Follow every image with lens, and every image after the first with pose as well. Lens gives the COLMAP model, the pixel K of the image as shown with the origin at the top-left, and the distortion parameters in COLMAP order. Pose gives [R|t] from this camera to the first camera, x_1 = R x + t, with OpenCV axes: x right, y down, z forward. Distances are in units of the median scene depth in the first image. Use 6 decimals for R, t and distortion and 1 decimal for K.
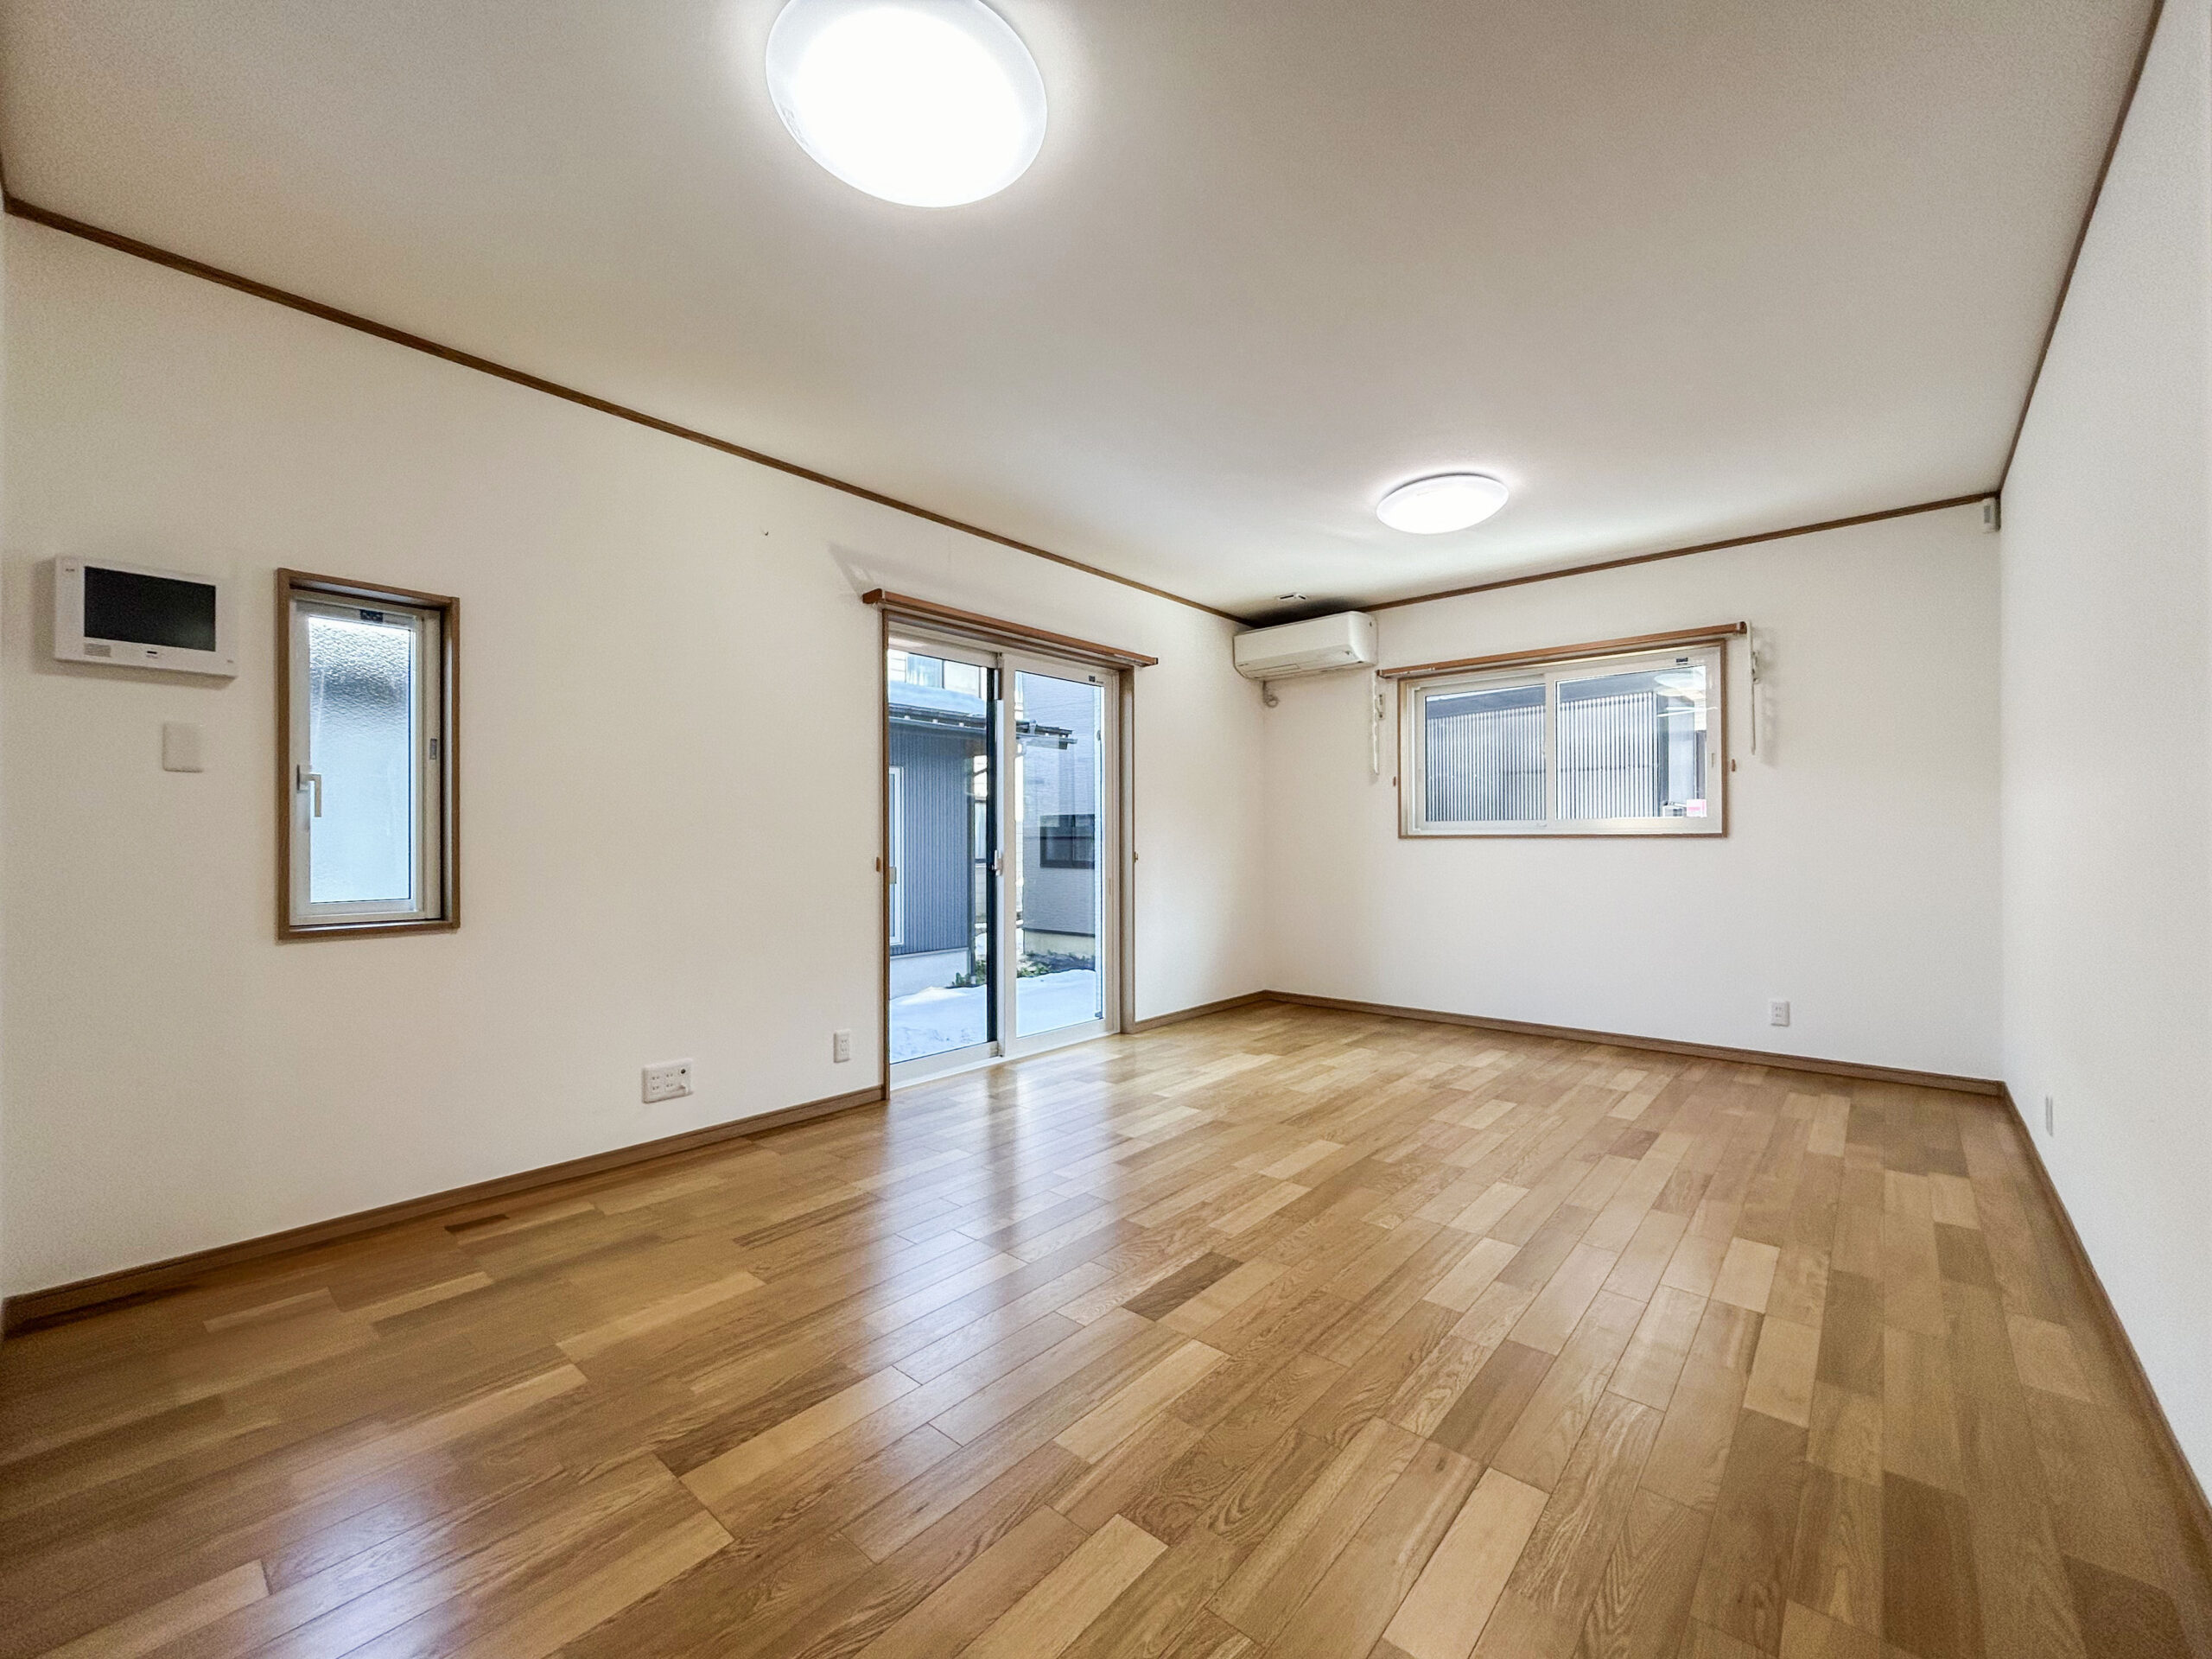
lens RADIAL K [[891.6, 0, 1111.6], [0, 891.6, 836.8], [0, 0, 1]] dist [-0.004562, -0.002471]
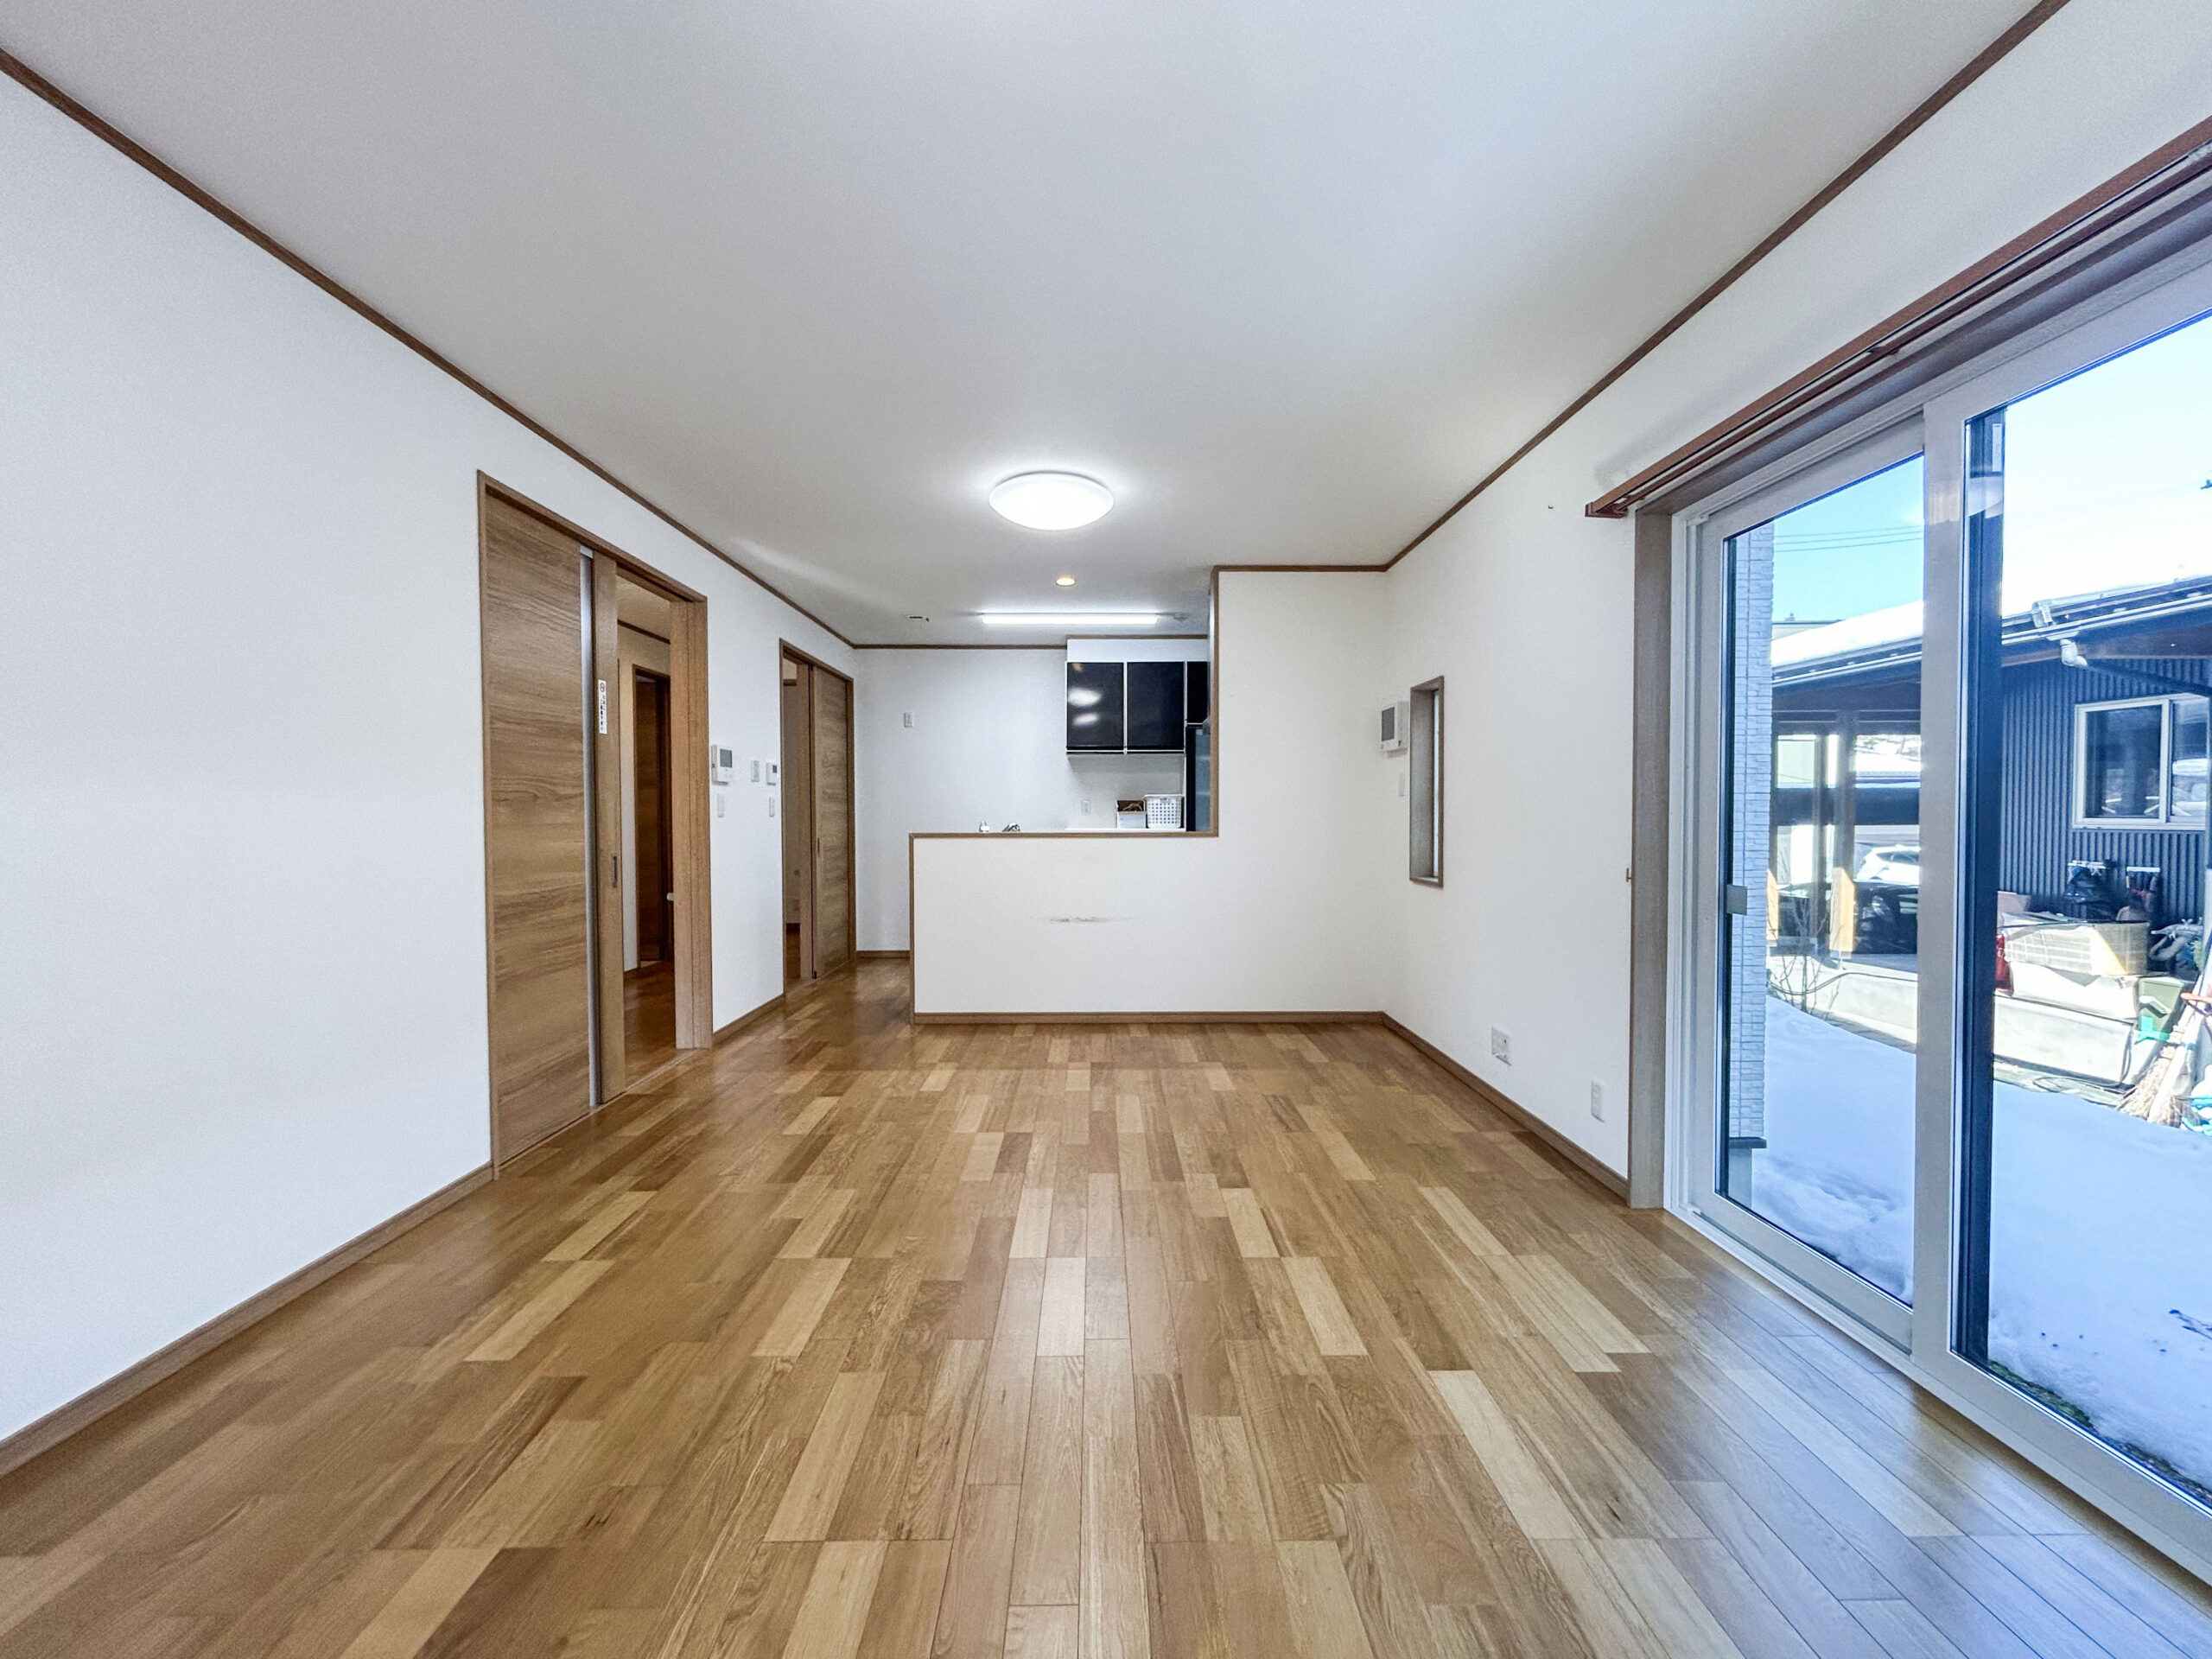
lens RADIAL K [[891.6, 0, 1110.3], [0, 891.6, 829.0], [0, 0, 1]] dist [-0.004562, -0.002471]
pose [[-0.749408, 0.020756, -0.661783, 0.448175], [0.010285, 0.999753, 0.019708, -0.022414], [0.662029, 0.007963, -0.749436, 1.074745]]
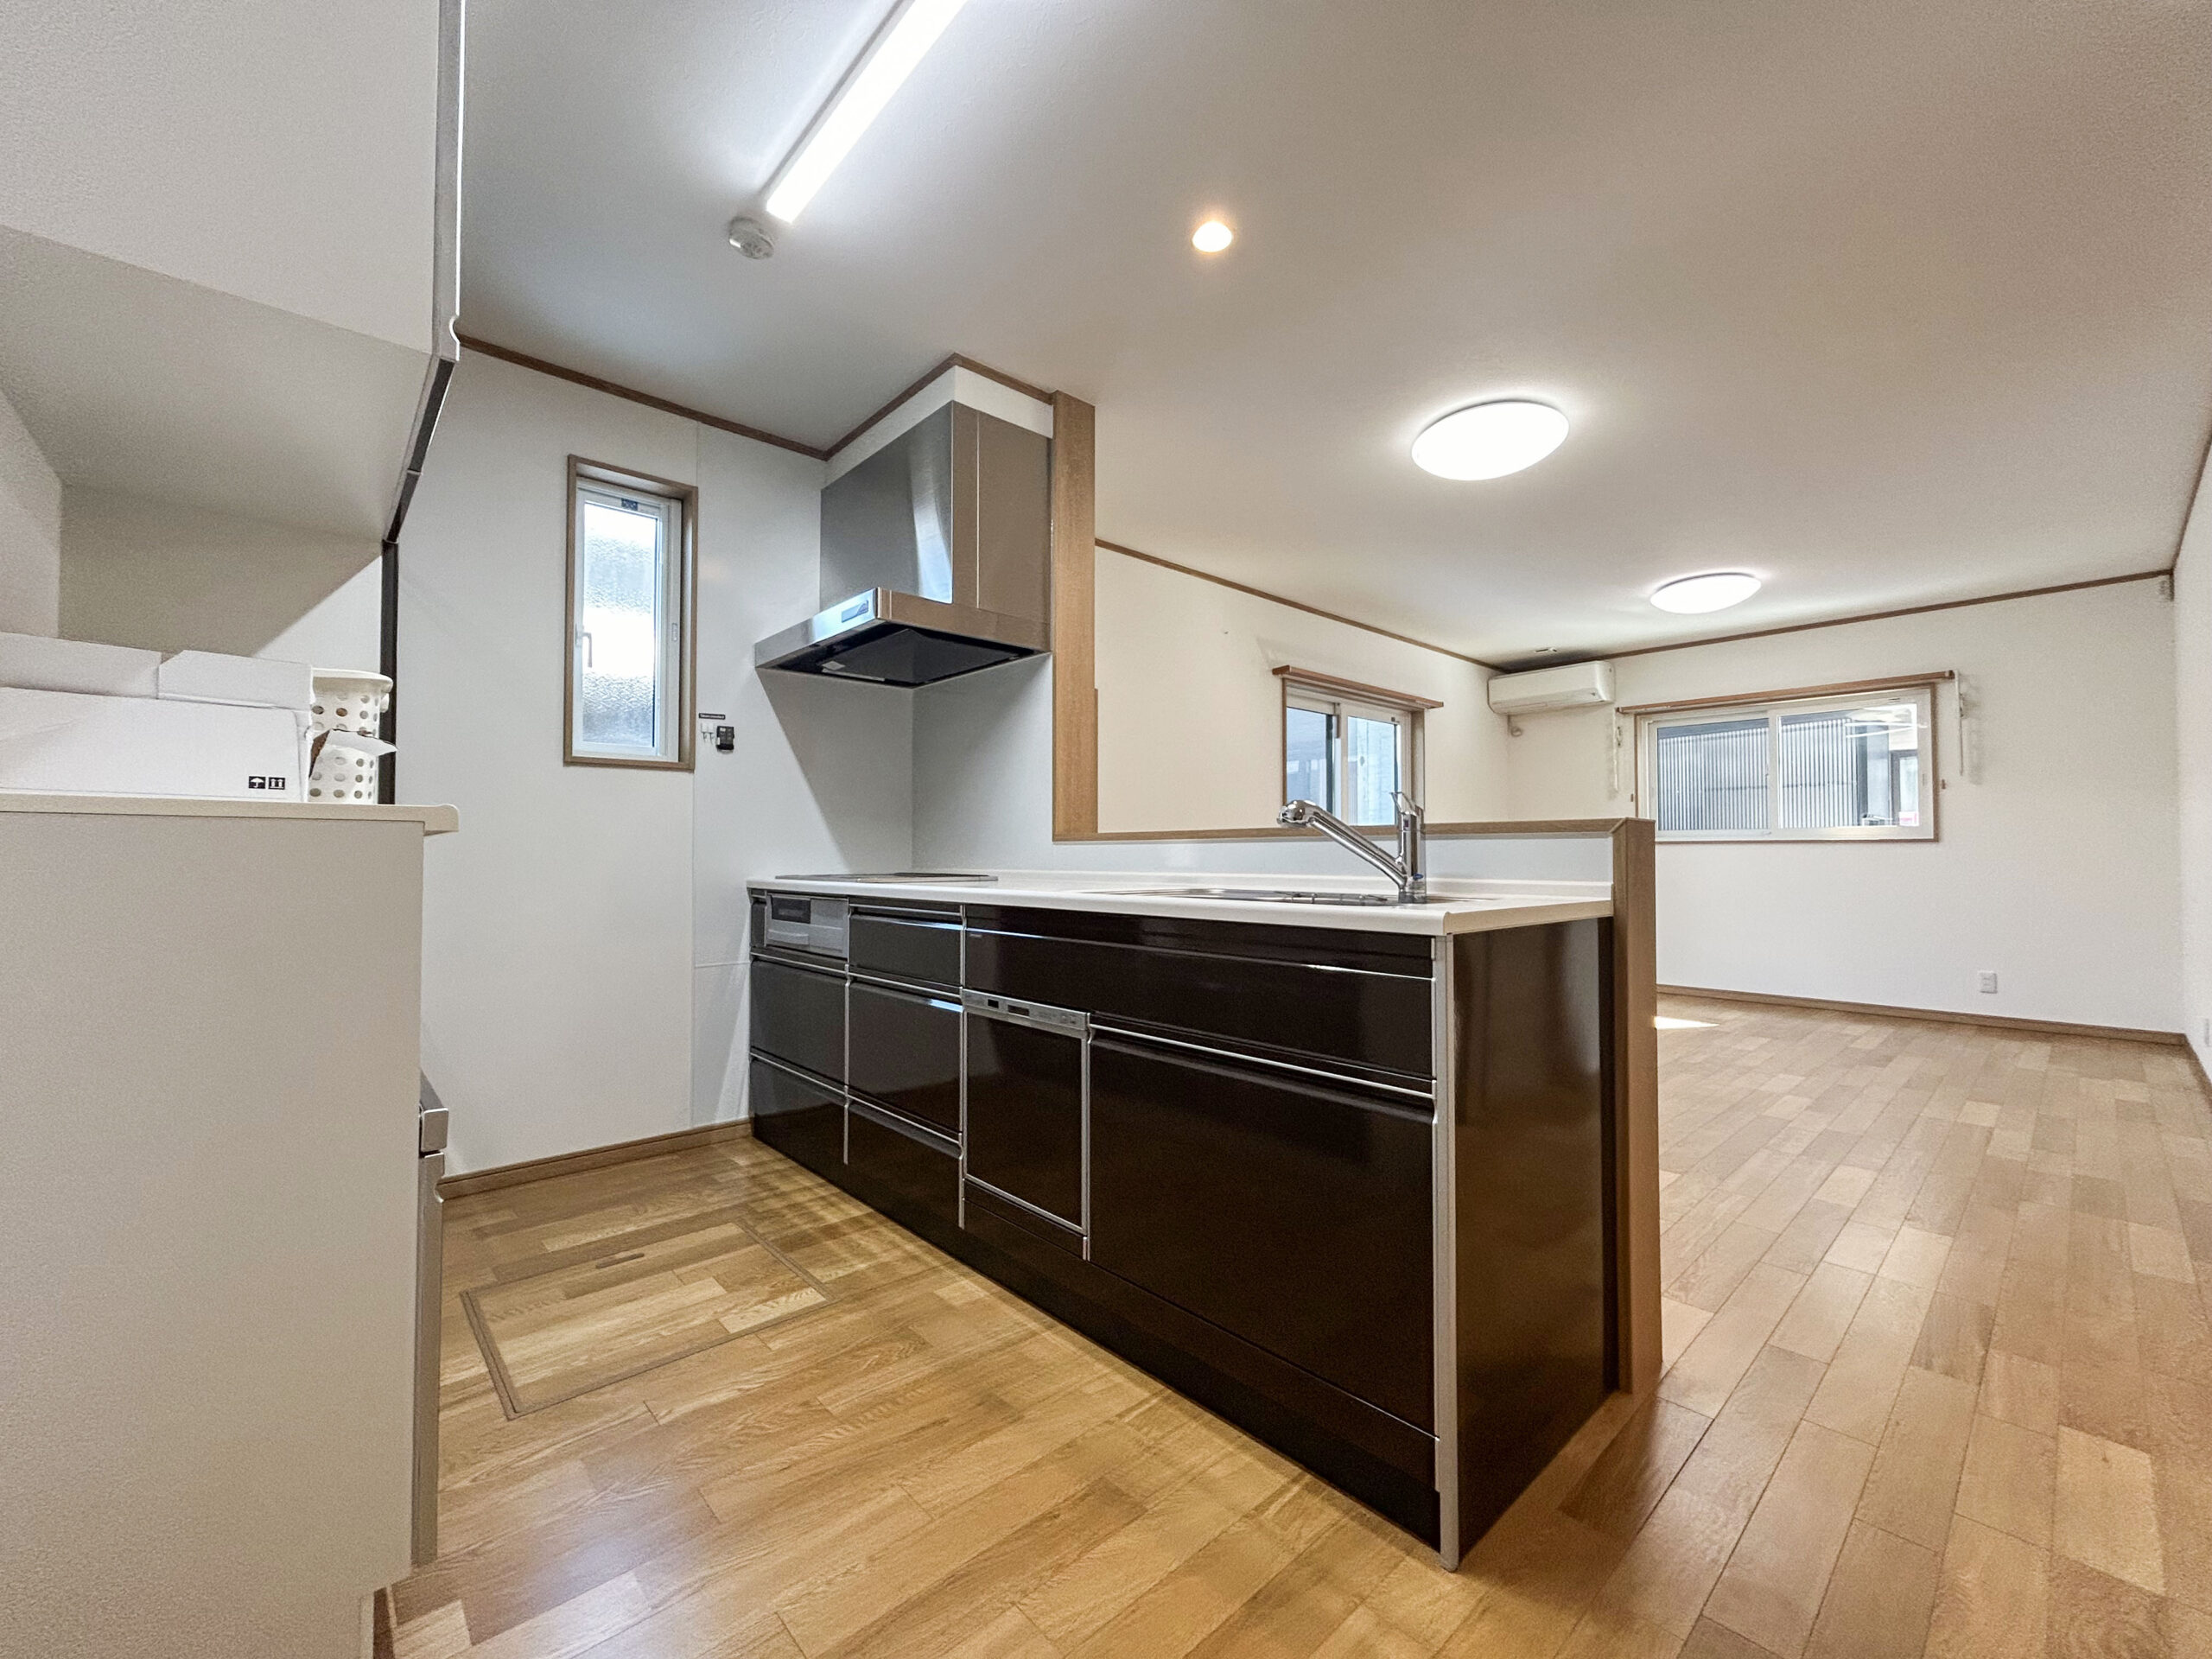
lens RADIAL K [[891.6, 0, 1101.8], [0, 891.6, 836.2], [0, 0, 1]] dist [-0.004562, -0.002471]
pose [[0.992110, 0.001001, -0.125365, -0.307530], [-0.003327, 0.999826, -0.018353, 0.019539], [0.125325, 0.018625, 0.991941, -0.370091]]
